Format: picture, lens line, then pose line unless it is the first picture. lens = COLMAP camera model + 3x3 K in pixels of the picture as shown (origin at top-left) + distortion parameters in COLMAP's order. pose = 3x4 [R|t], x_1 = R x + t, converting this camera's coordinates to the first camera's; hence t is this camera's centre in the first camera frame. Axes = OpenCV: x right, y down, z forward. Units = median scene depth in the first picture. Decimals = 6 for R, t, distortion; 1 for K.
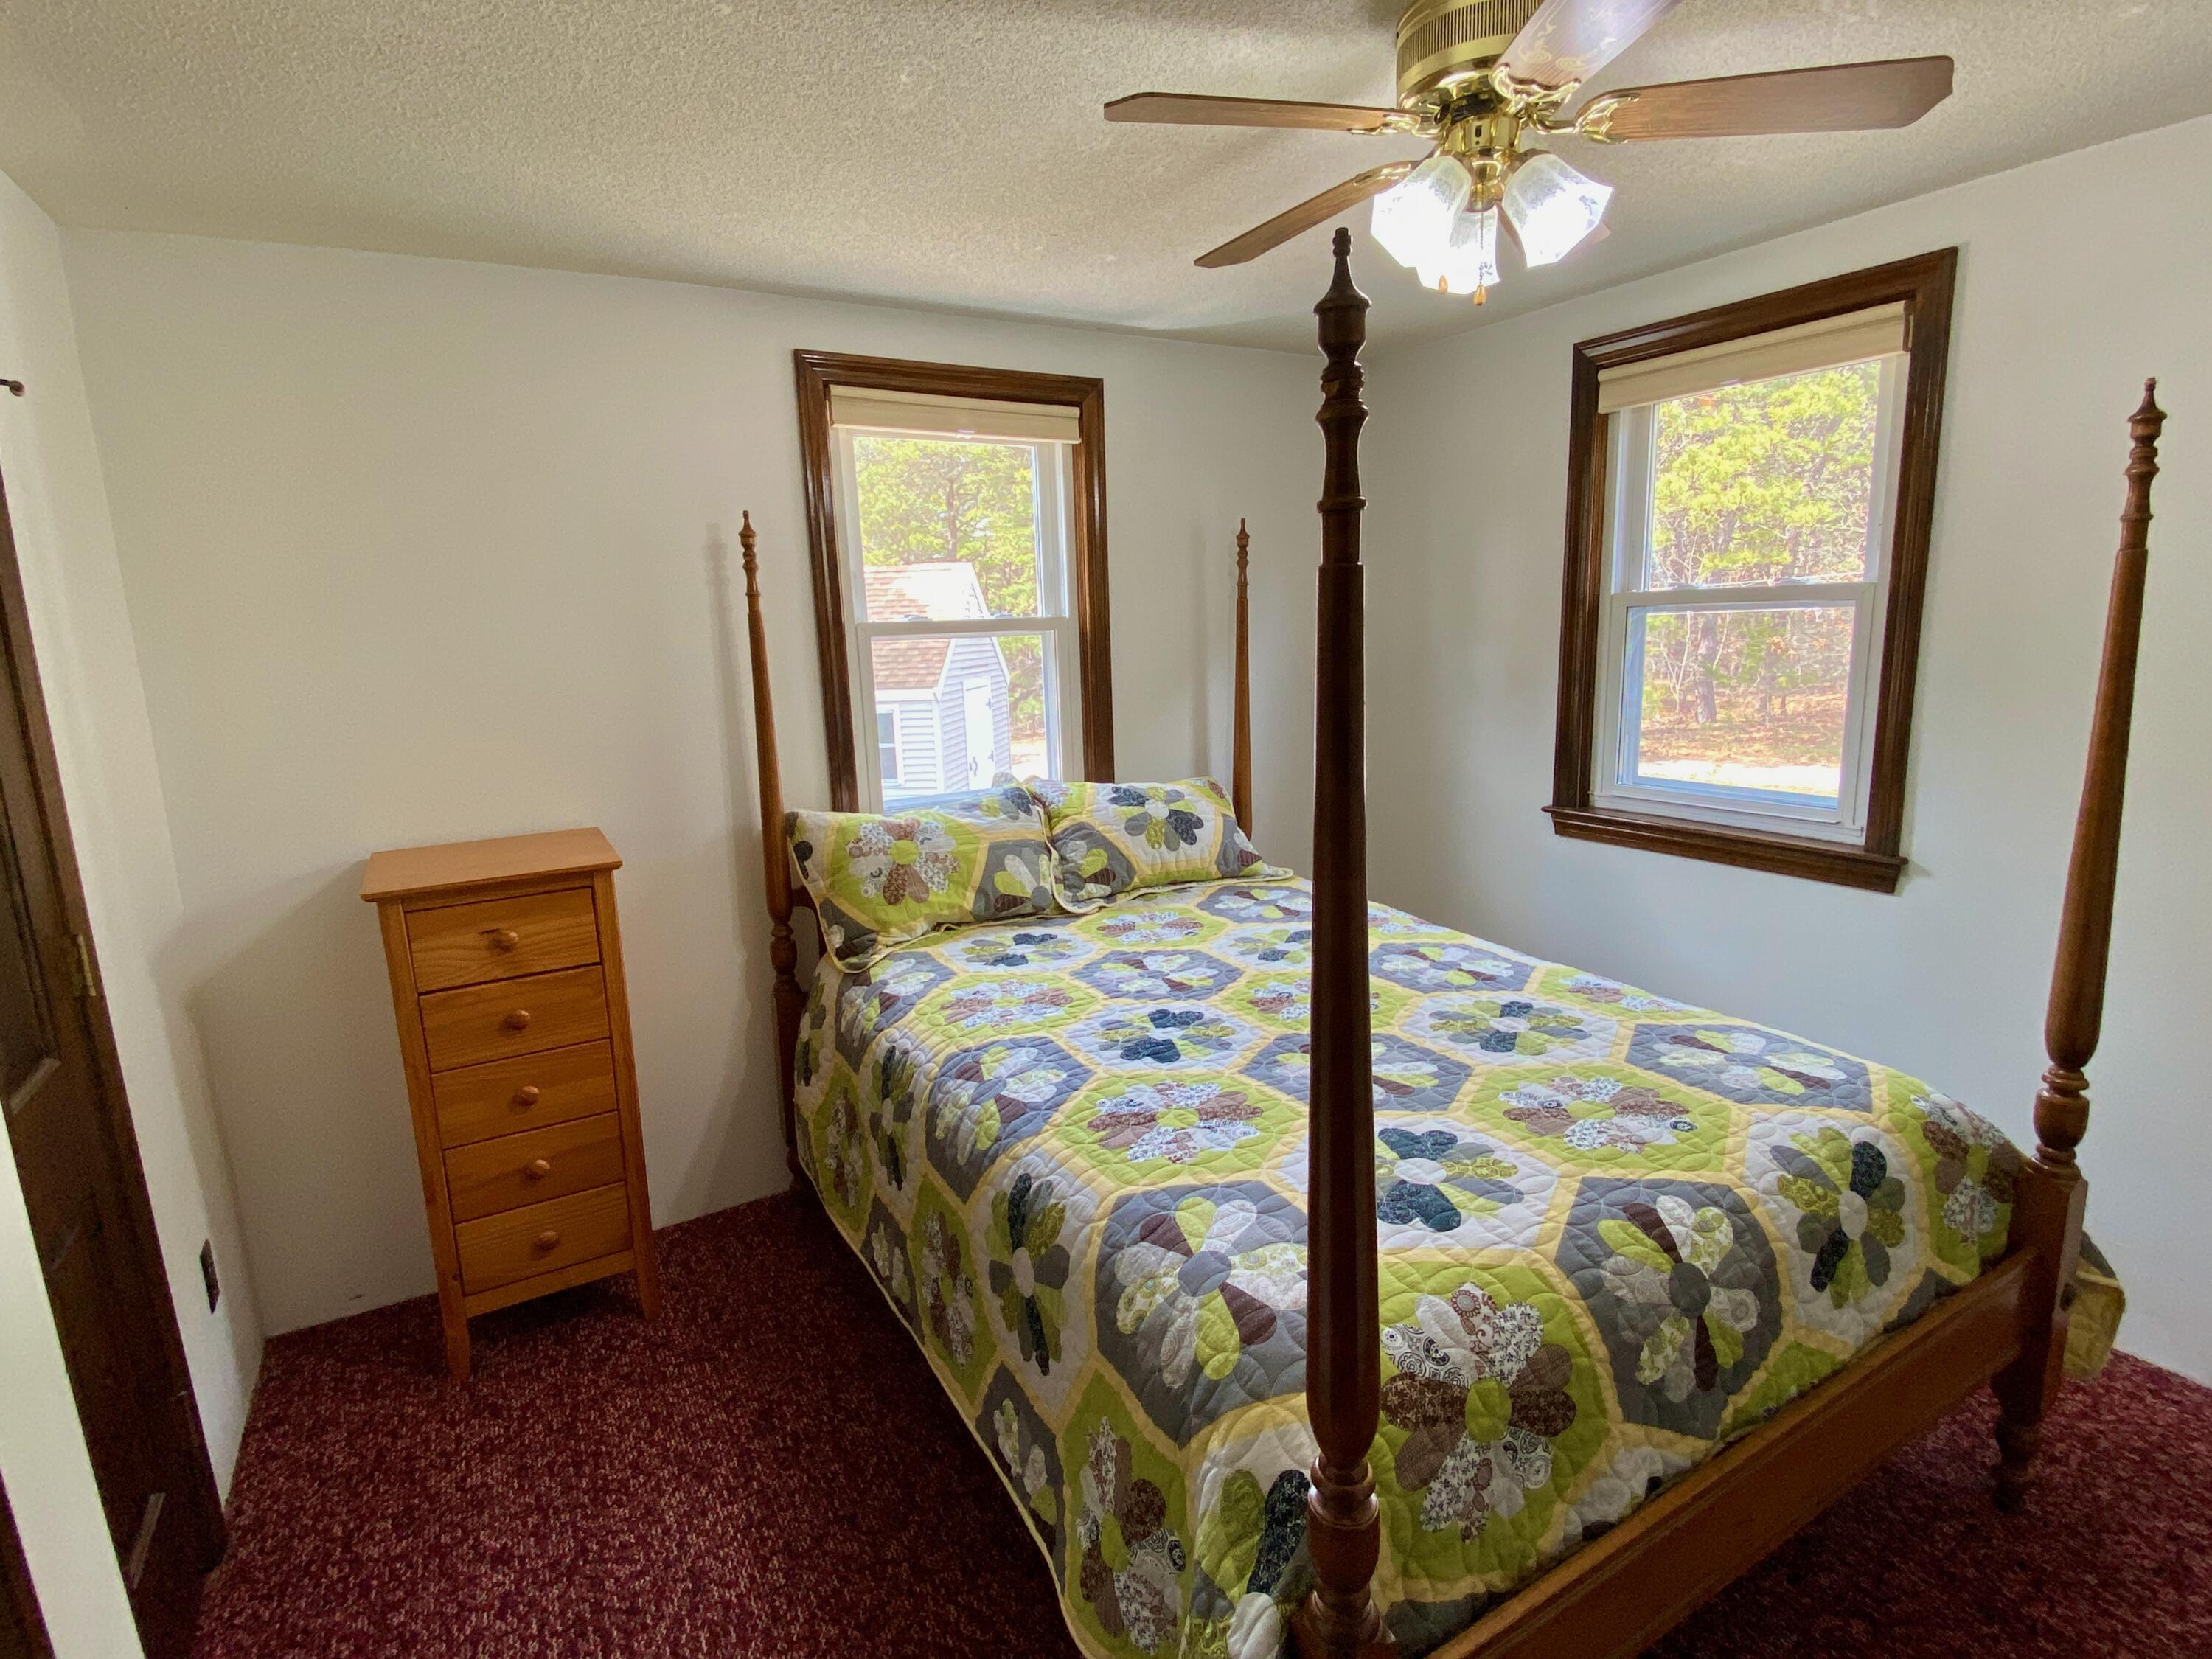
lens RADIAL K [[1085.6, 0, 1106.0], [0, 1085.6, 829.5], [0, 0, 1]] dist [0.024708, -0.024495]
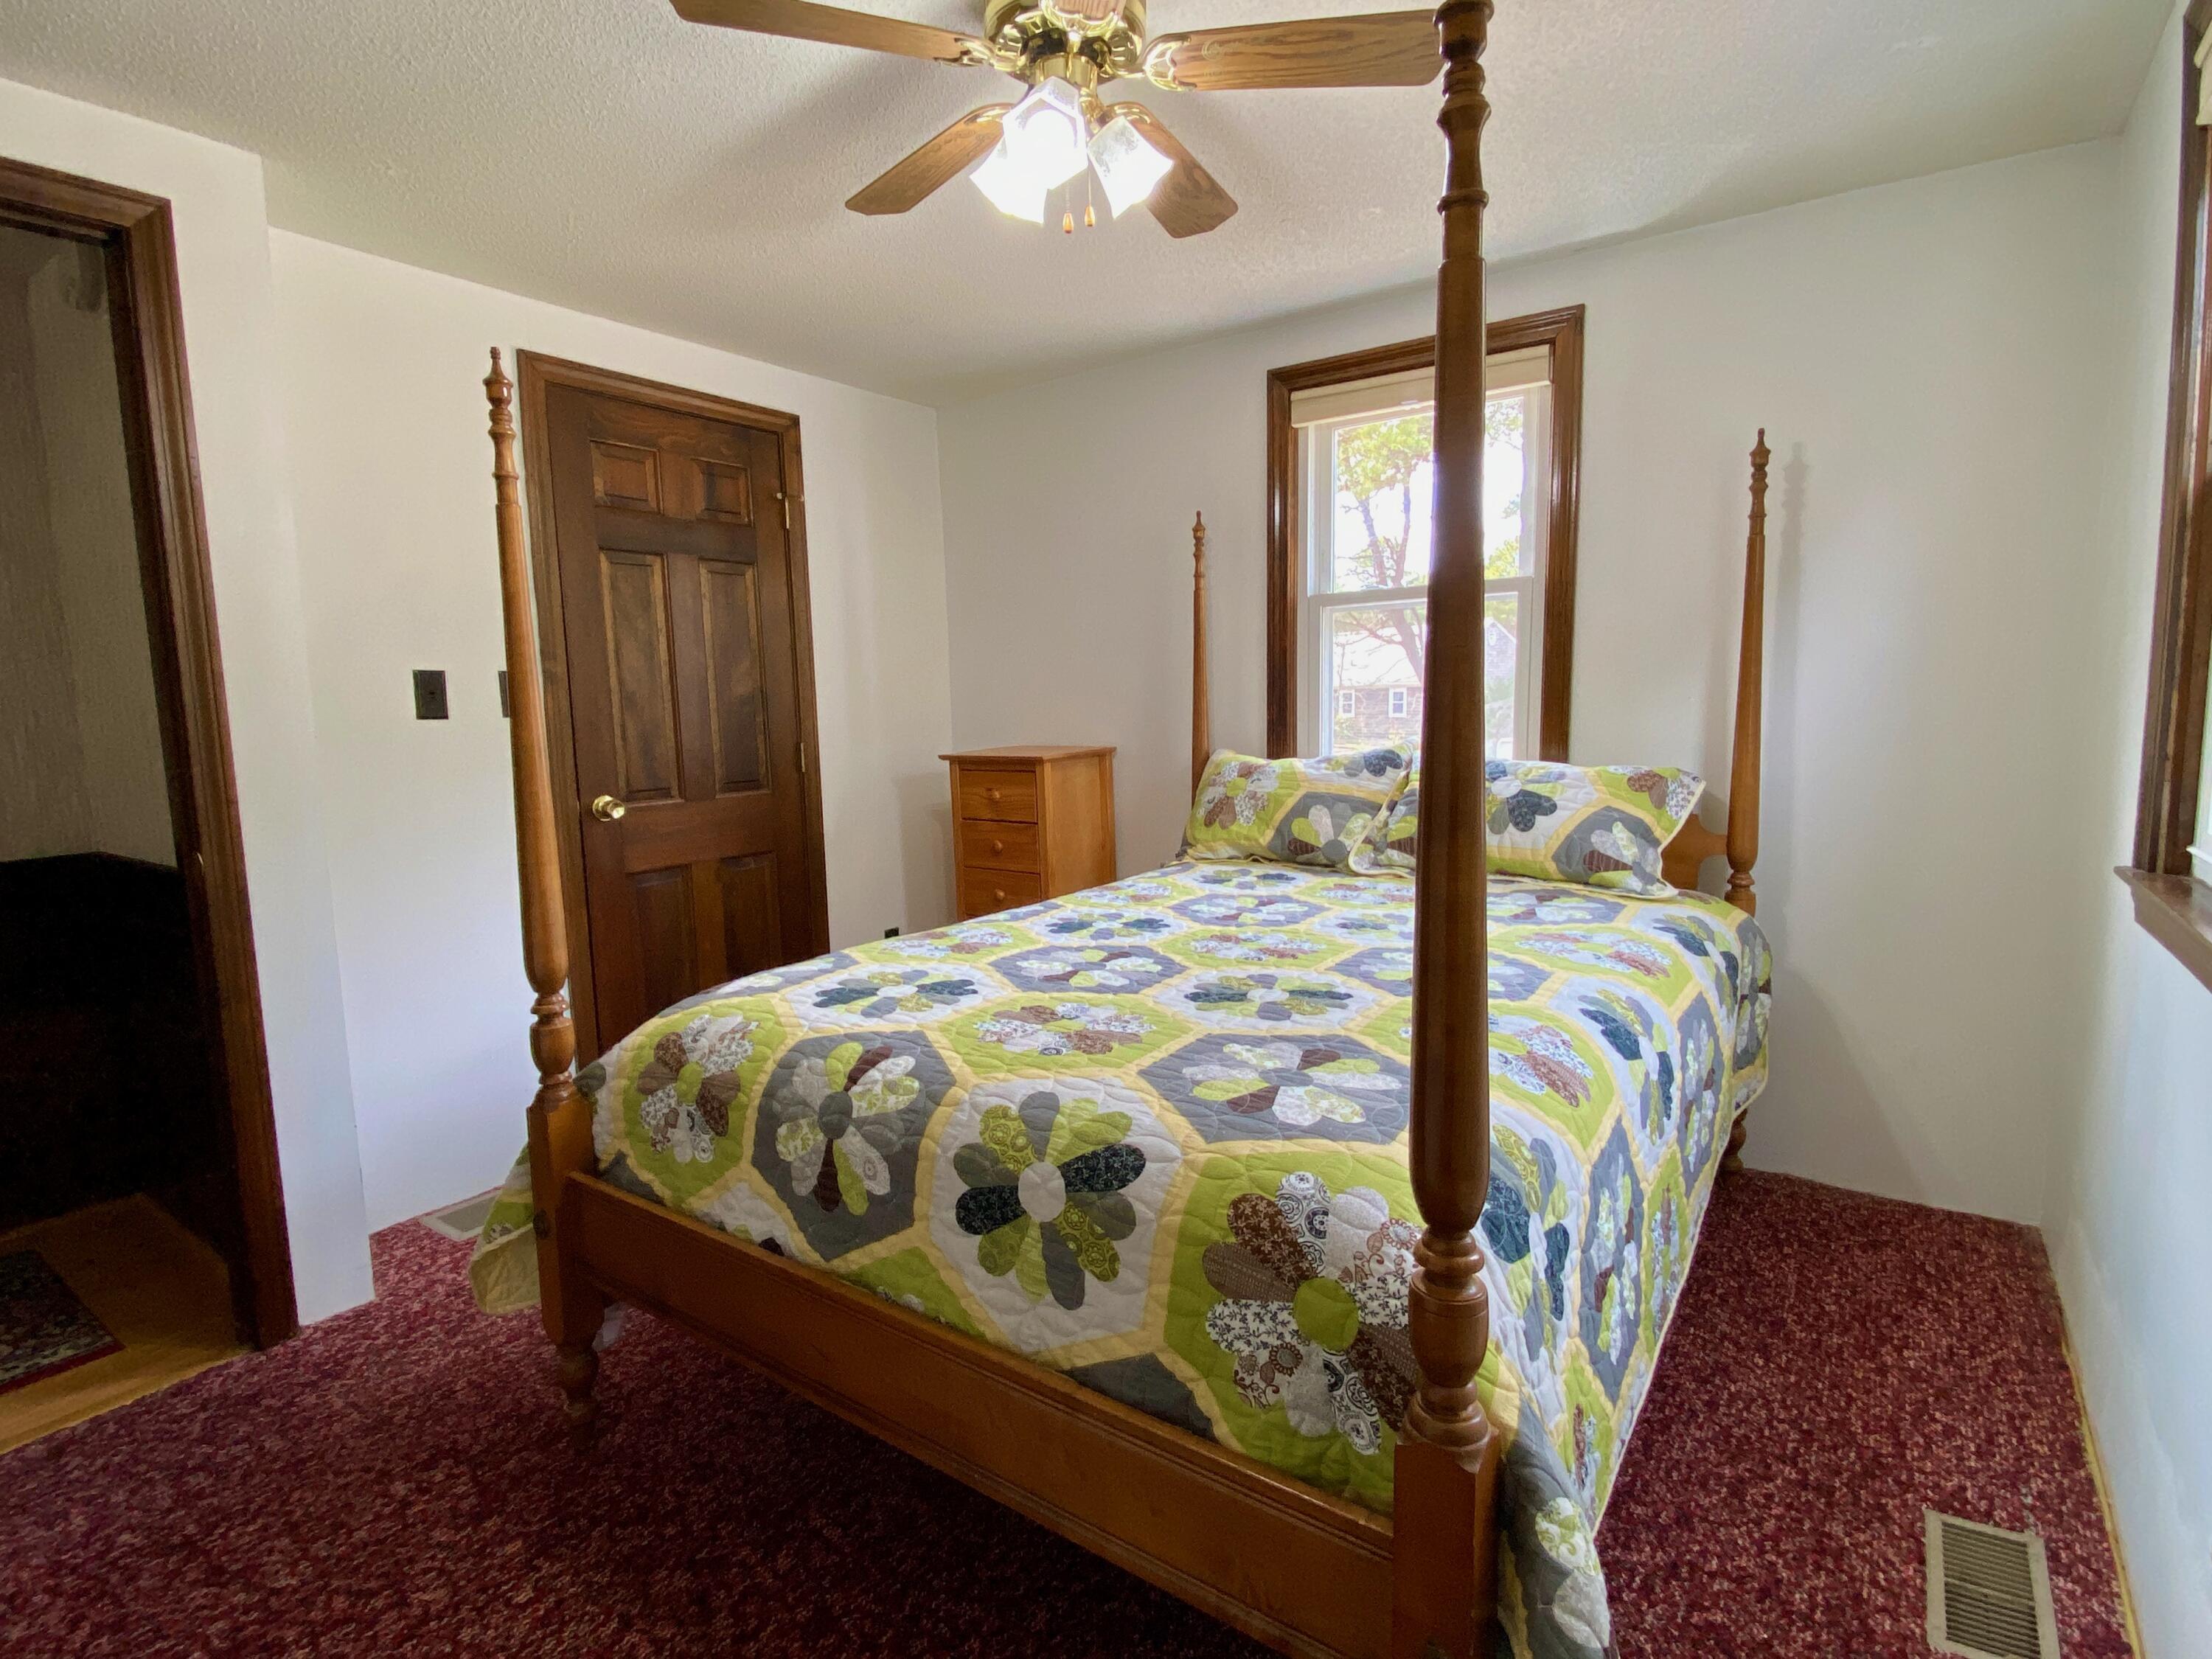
lens RADIAL K [[1097.7, 0, 1106.0], [0, 1097.7, 829.5], [0, 0, 1]] dist [0.056370, -0.025970]
pose [[0.409093, 0.132493, -0.902822, 1.271946], [-0.166868, 0.983581, 0.068732, 0.012239], [0.897105, 0.122534, 0.424485, 0.578239]]
